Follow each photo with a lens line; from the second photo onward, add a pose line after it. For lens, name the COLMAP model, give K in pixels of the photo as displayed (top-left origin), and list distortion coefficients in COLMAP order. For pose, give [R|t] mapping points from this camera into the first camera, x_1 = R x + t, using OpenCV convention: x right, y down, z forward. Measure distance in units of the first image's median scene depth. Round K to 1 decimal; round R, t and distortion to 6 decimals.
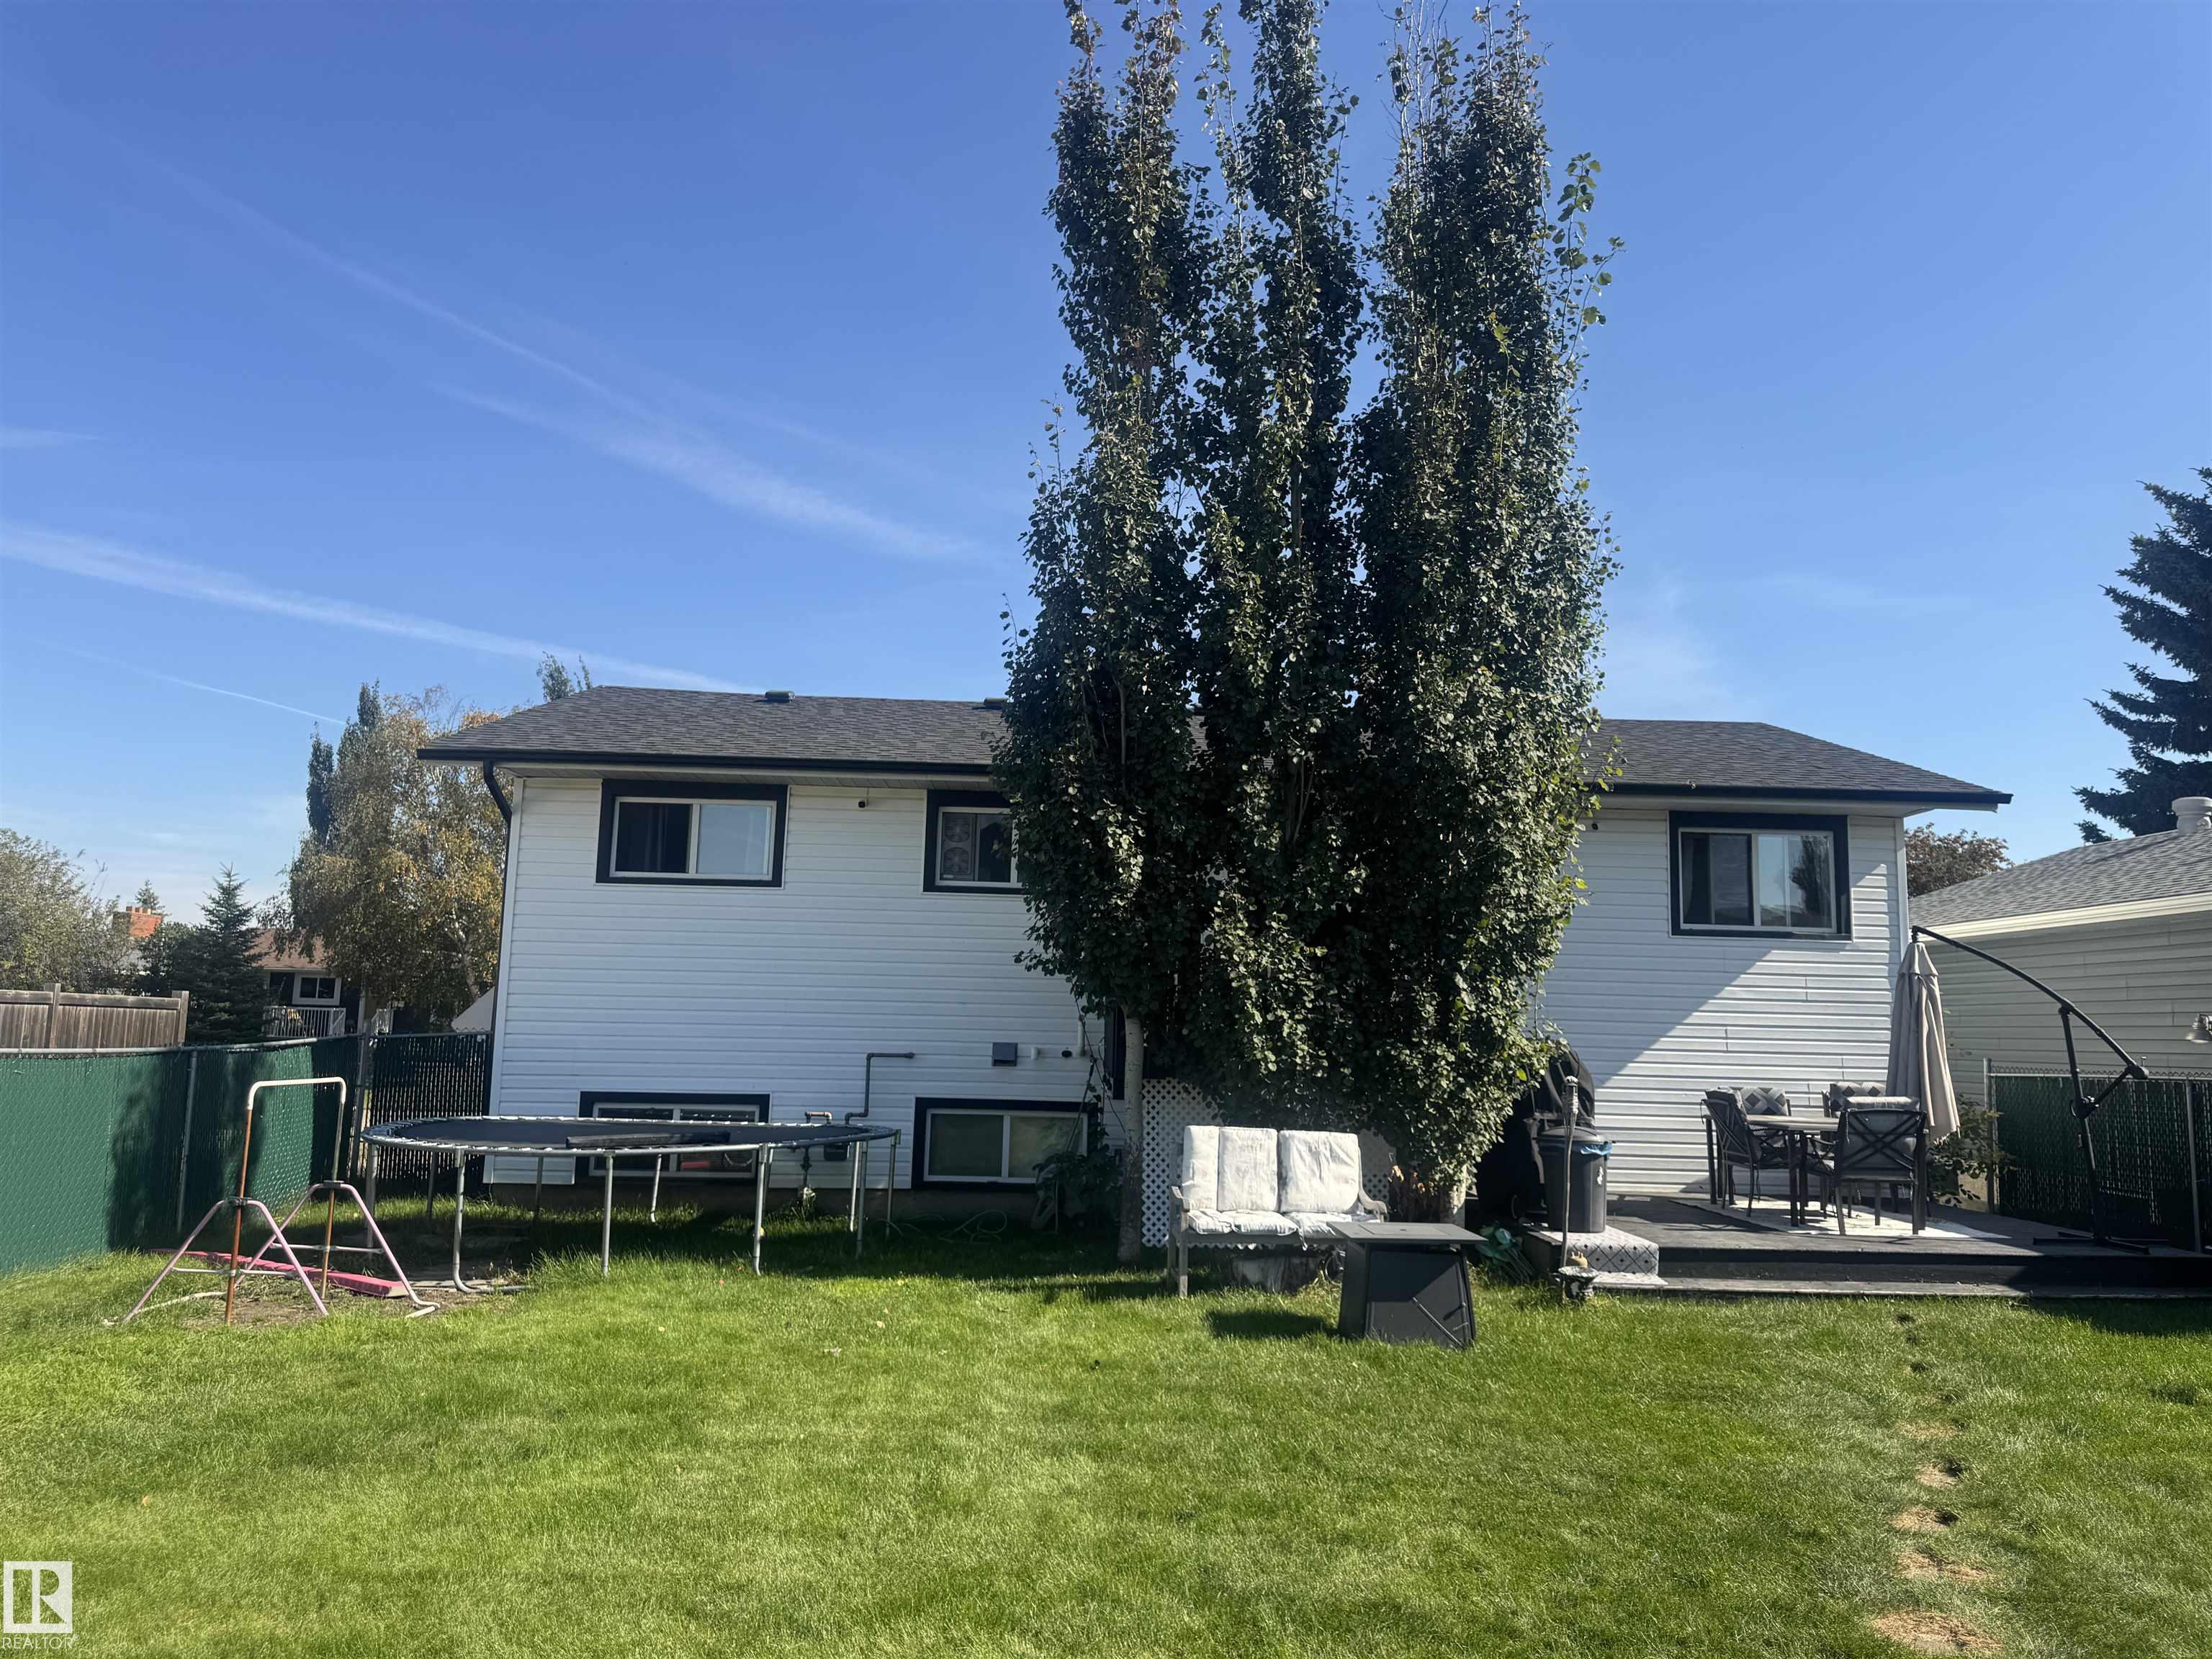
lens RADIAL K [[1574.7, 0, 1094.3], [0, 1574.7, 822.3], [0, 0, 1]] dist [0.089862, -0.107499]
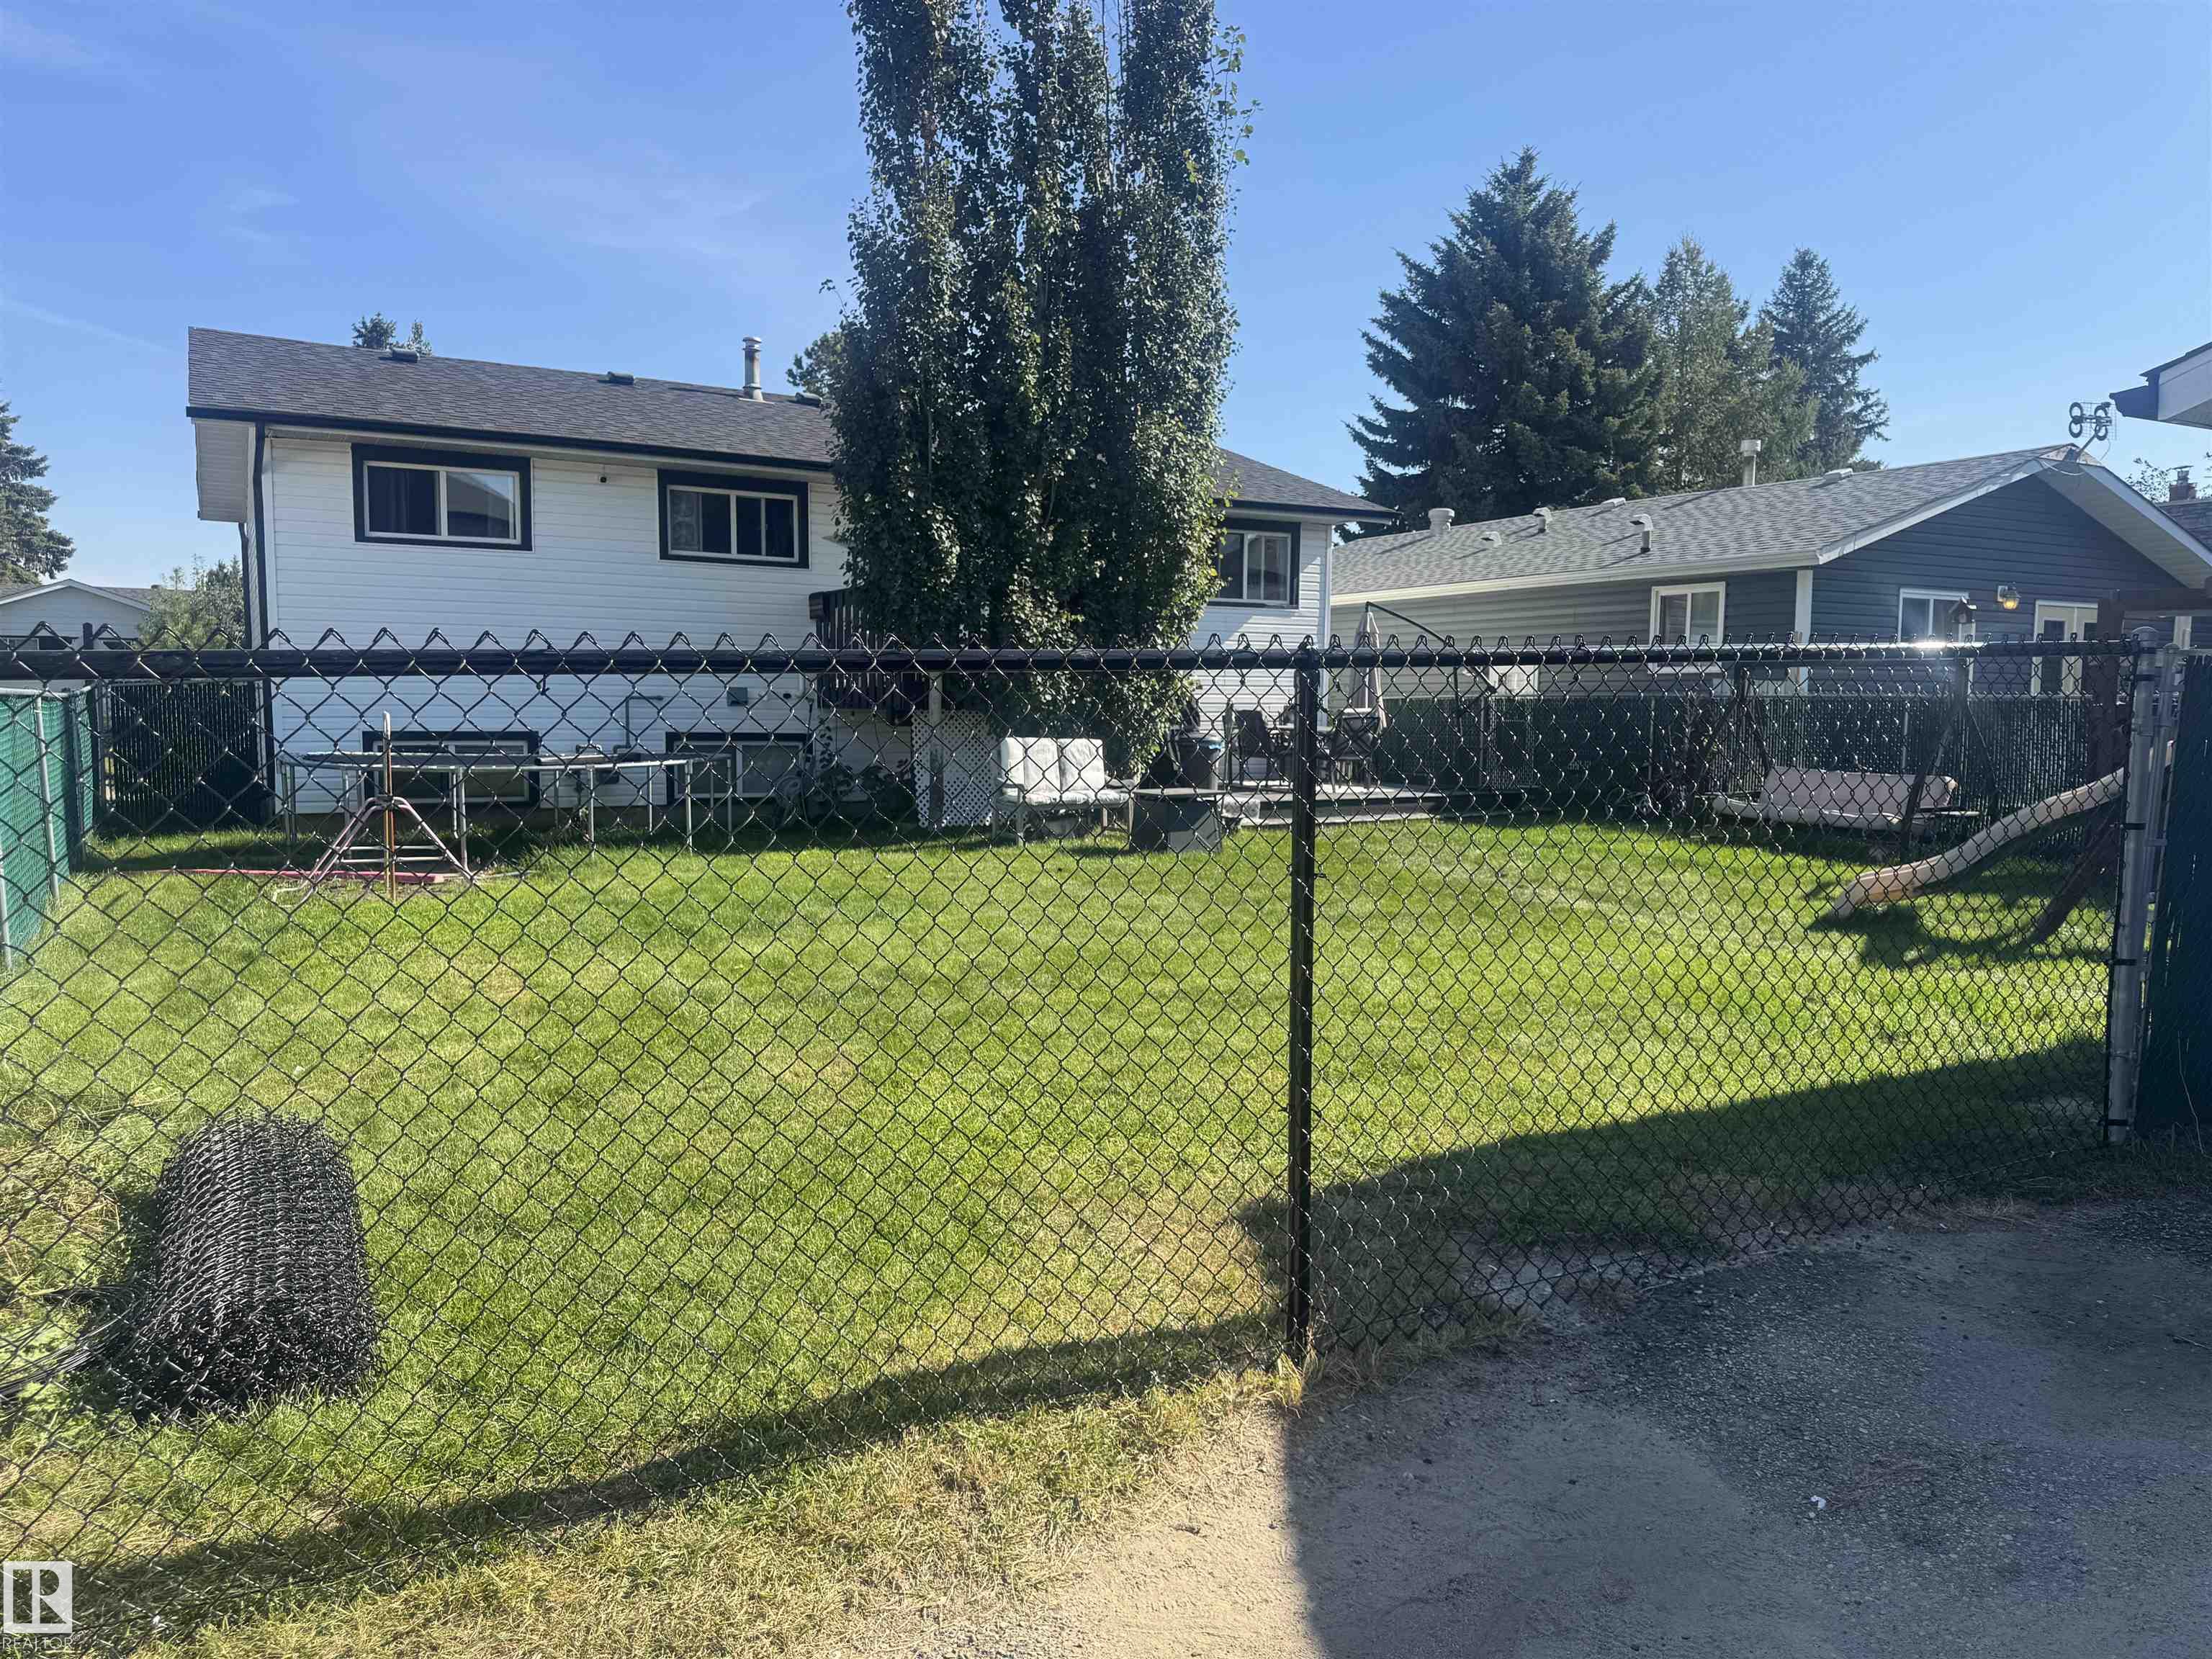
lens RADIAL K [[1574.8, 0, 1111.6], [0, 1574.8, 837.6], [0, 0, 1]] dist [0.190704, -0.407900]
pose [[0.883019, -0.056868, 0.465880, -0.393528], [-0.048183, 0.976403, 0.210511, -0.021607], [-0.466858, -0.208333, 0.859442, -0.235299]]
